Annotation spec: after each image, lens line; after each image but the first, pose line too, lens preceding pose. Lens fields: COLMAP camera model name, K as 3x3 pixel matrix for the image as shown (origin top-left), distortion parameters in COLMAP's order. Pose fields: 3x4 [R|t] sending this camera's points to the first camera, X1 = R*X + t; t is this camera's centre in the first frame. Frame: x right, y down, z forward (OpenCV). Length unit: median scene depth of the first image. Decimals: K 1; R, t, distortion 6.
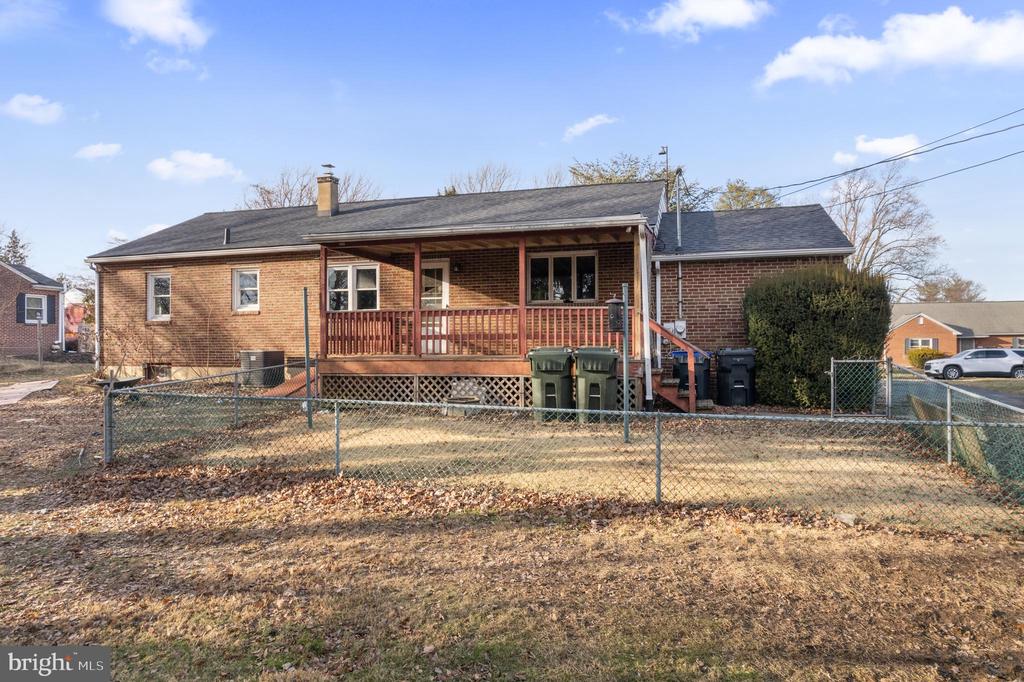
lens RADIAL K [[649.1, 0, 512.4], [0, 649.1, 338.8], [0, 0, 1]] dist [-0.030991, 0.005691]
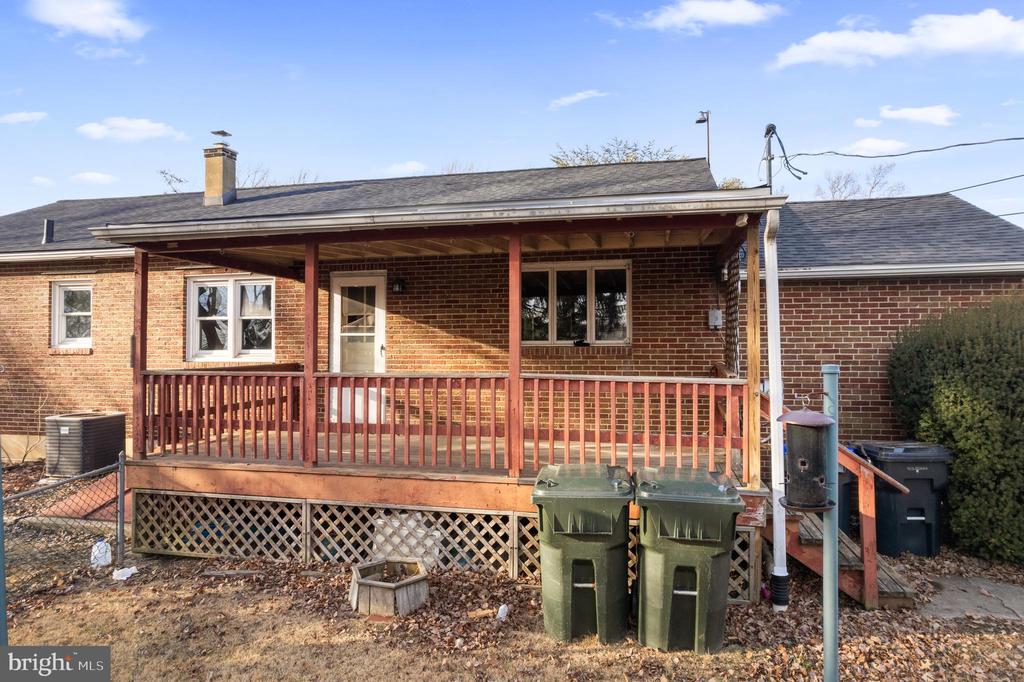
lens RADIAL K [[649.1, 0, 510.9], [0, 649.1, 344.6], [0, 0, 1]] dist [-0.030991, 0.005691]
pose [[0.998704, 0.003403, 0.050776, -0.012200], [-0.003520, 0.999991, 0.002232, -0.067857], [-0.050768, -0.002408, 0.998708, 0.465644]]
